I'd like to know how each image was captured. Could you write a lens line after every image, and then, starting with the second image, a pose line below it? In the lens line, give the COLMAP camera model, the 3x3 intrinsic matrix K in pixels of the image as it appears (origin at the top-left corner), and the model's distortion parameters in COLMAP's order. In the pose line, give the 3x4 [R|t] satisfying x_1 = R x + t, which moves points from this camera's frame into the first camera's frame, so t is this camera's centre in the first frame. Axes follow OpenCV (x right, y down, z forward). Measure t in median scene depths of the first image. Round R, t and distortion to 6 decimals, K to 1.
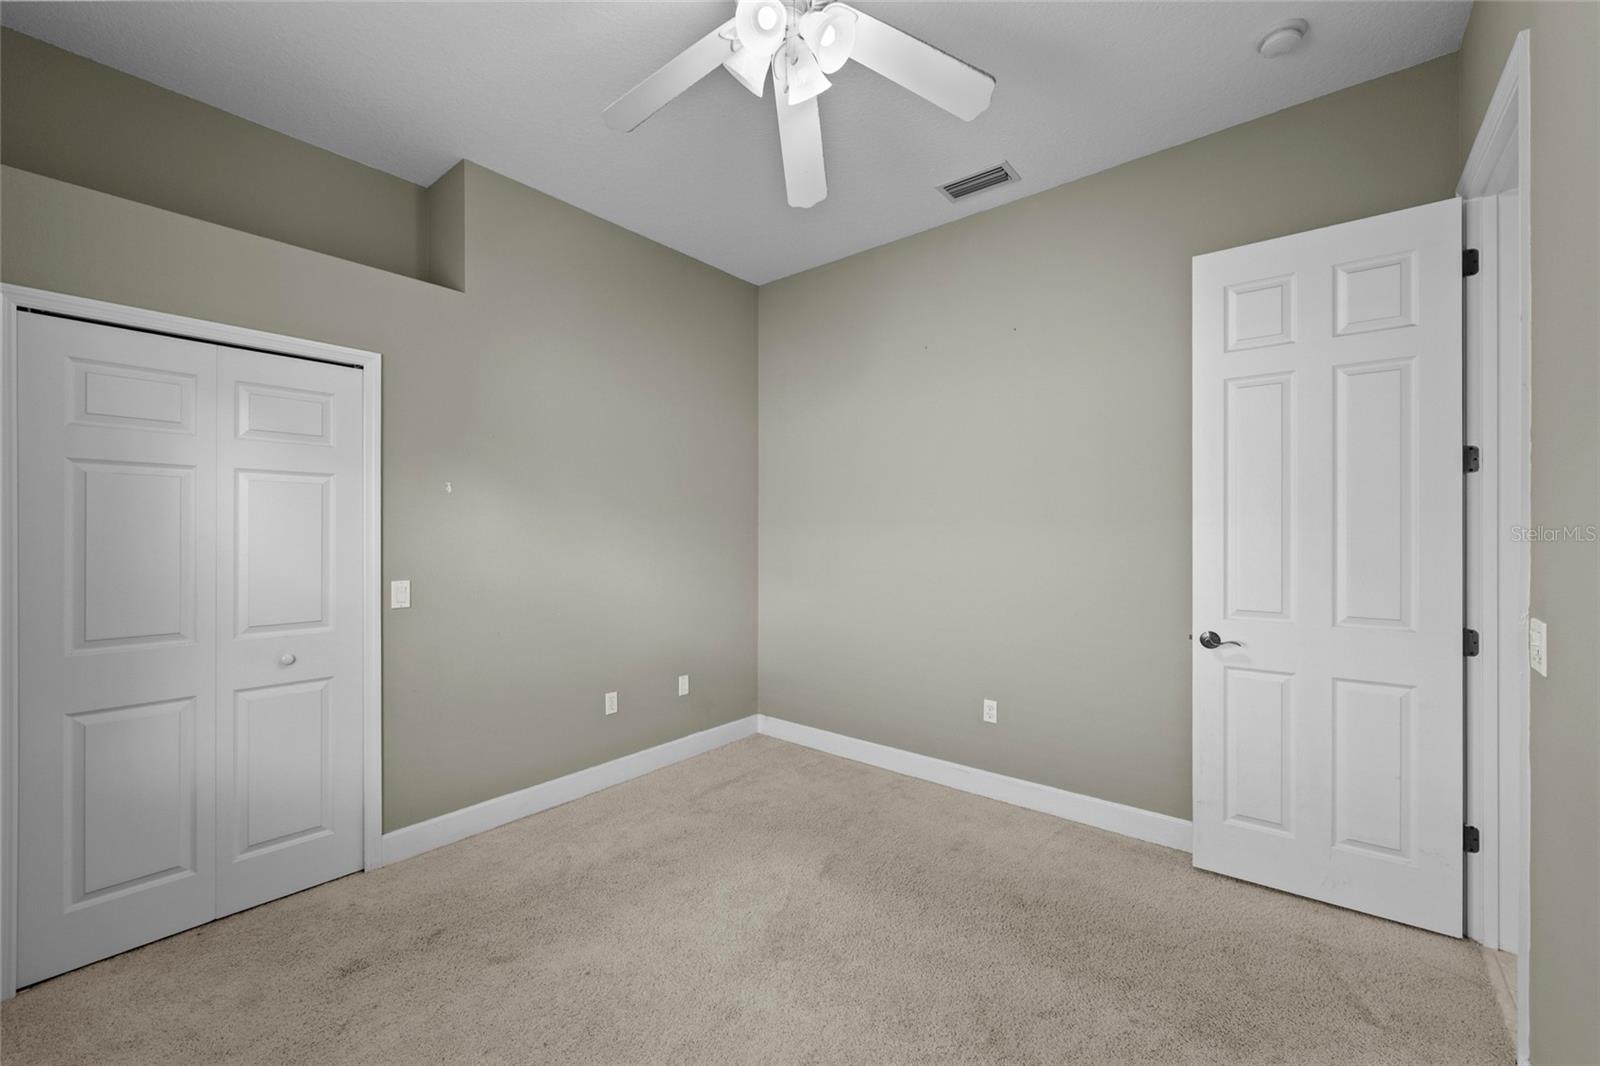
lens RADIAL K [[631.1, 0, 799.1], [0, 631.1, 536.8], [0, 0, 1]] dist [-0.002663, -0.000283]
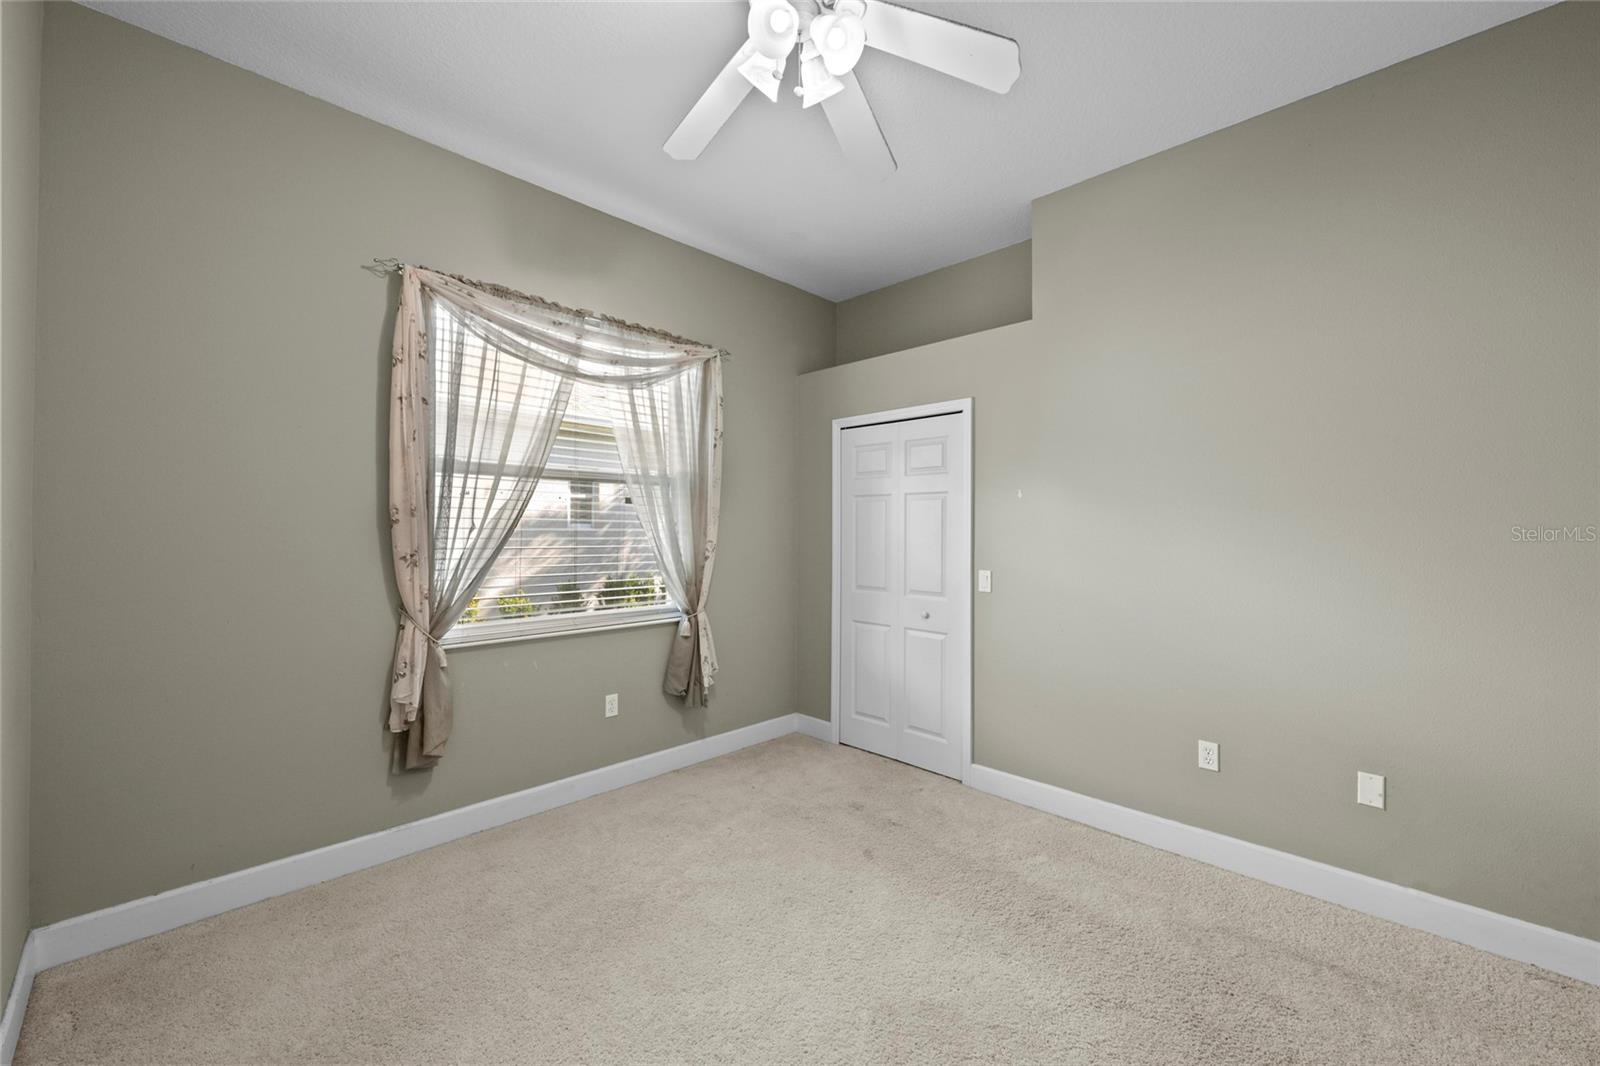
lens RADIAL K [[631.1, 0, 798.5], [0, 631.1, 525.2], [0, 0, 1]] dist [-0.002663, -0.000283]
pose [[-0.089083, -0.003126, -0.996019, 0.680259], [-0.004365, 0.999987, -0.002748, -0.017408], [0.996015, 0.004102, -0.089095, 0.752763]]
